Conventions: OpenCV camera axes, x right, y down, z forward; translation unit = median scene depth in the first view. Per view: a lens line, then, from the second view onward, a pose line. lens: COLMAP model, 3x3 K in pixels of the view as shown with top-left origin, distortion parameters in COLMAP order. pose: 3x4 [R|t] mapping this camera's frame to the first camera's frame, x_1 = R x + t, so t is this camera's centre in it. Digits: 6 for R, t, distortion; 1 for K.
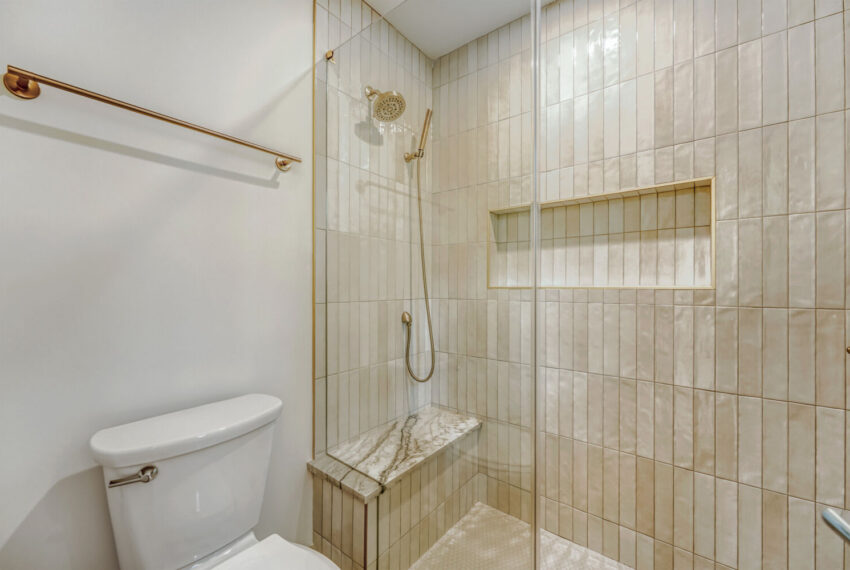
lens RADIAL K [[344.5, 0, 422.4], [0, 344.5, 283.7], [0, 0, 1]] dist [-0.001444, -0.000404]
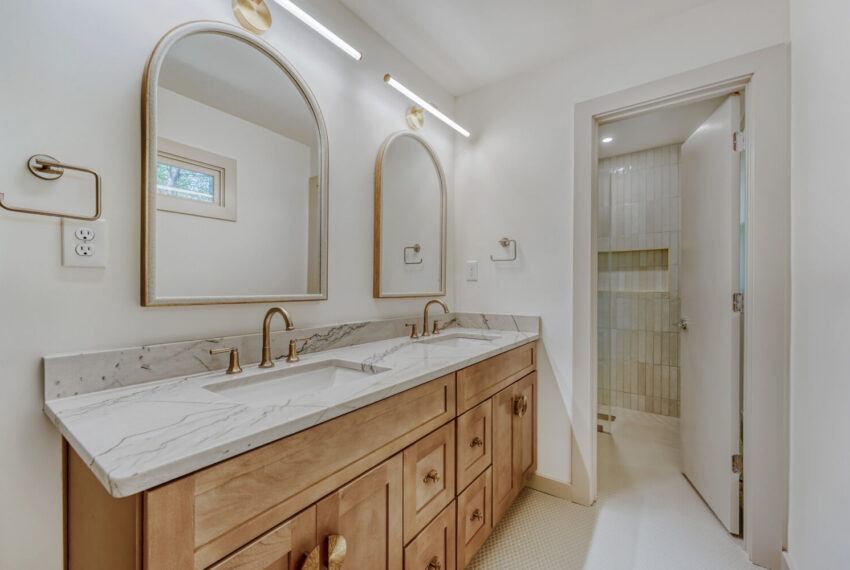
lens RADIAL K [[344.5, 0, 427.1], [0, 344.5, 288.4], [0, 0, 1]] dist [-0.001444, -0.000404]
pose [[0.998652, -0.004025, 0.051741, -0.953506], [0.003496, 0.999941, 0.010311, -0.039080], [-0.051779, -0.010117, 0.998607, -1.291603]]
